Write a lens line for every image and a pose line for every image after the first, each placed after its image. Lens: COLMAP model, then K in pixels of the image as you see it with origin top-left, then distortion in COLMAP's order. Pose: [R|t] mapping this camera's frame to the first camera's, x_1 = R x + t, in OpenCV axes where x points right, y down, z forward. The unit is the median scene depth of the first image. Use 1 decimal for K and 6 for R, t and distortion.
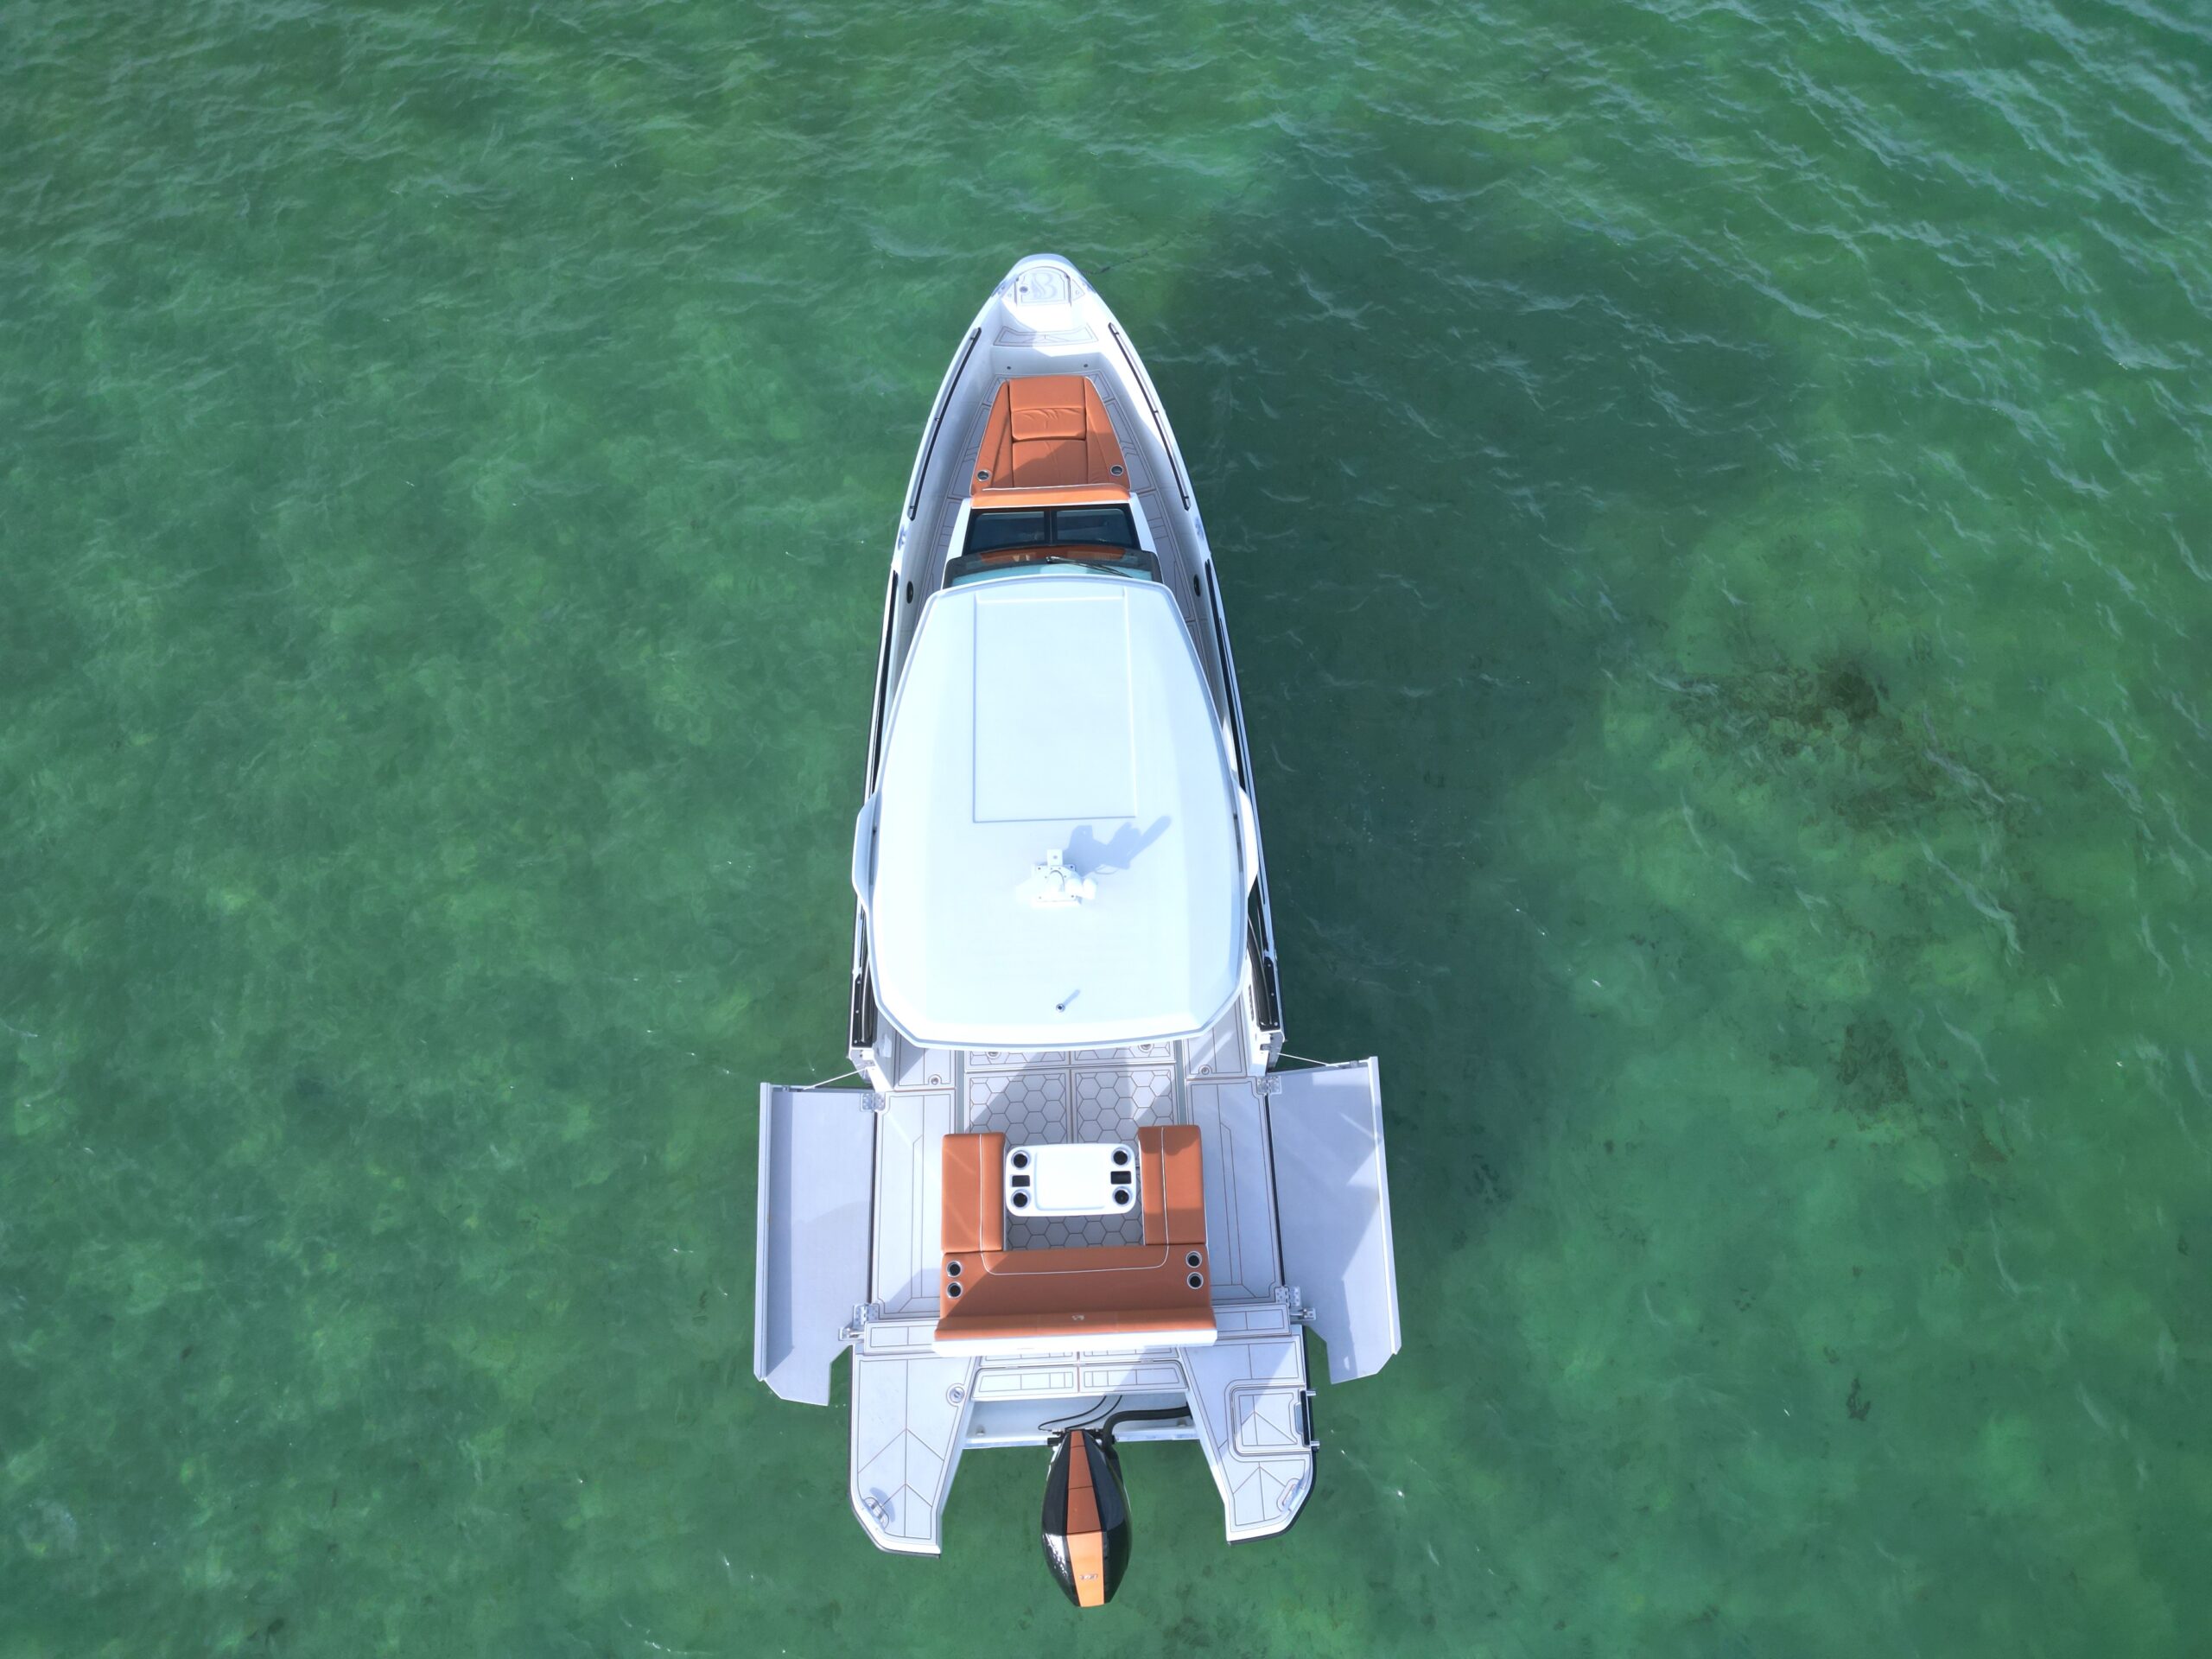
lens RADIAL K [[1548.6, 0, 1106.0], [0, 1548.6, 829.5], [0, 0, 1]] dist [0.001033, -0.000241]
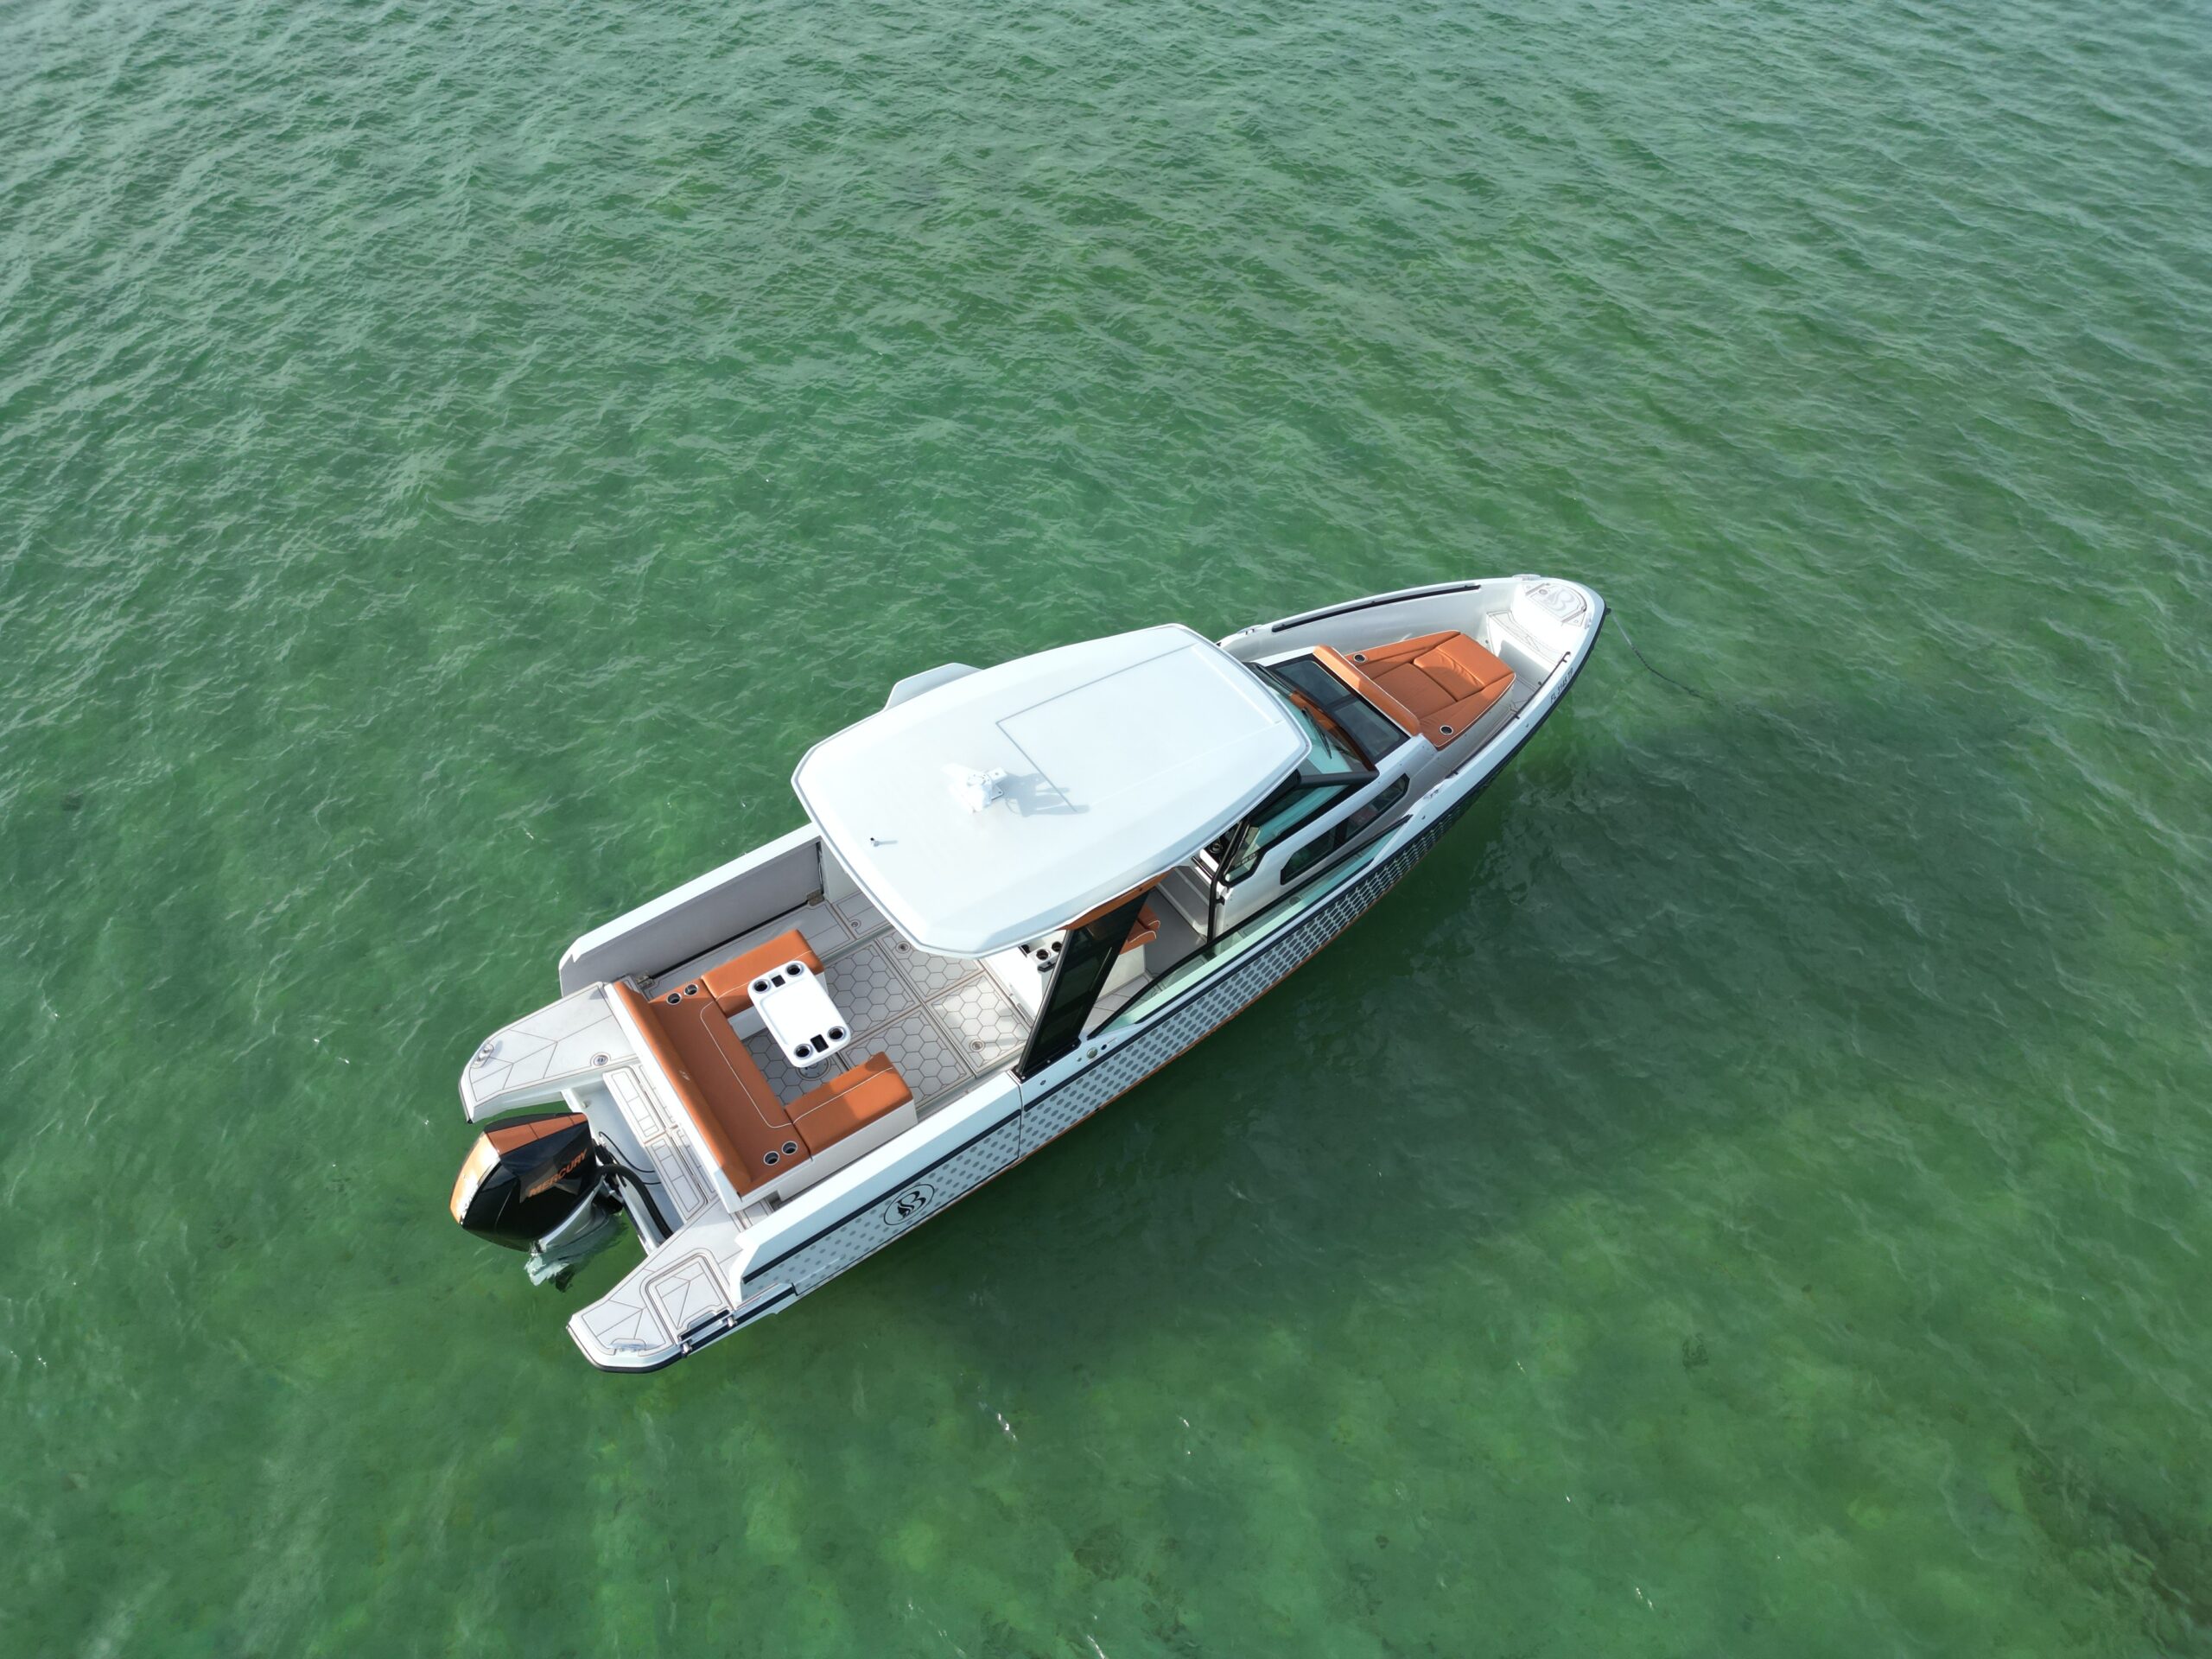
lens RADIAL K [[1548.6, 0, 1106.0], [0, 1548.6, 829.5], [0, 0, 1]] dist [0.001033, -0.000241]
pose [[0.537846, 0.649709, -0.537214, 0.581370], [-0.778789, 0.626917, -0.021509, 0.005770], [0.322814, 0.429945, 0.843172, 0.117483]]
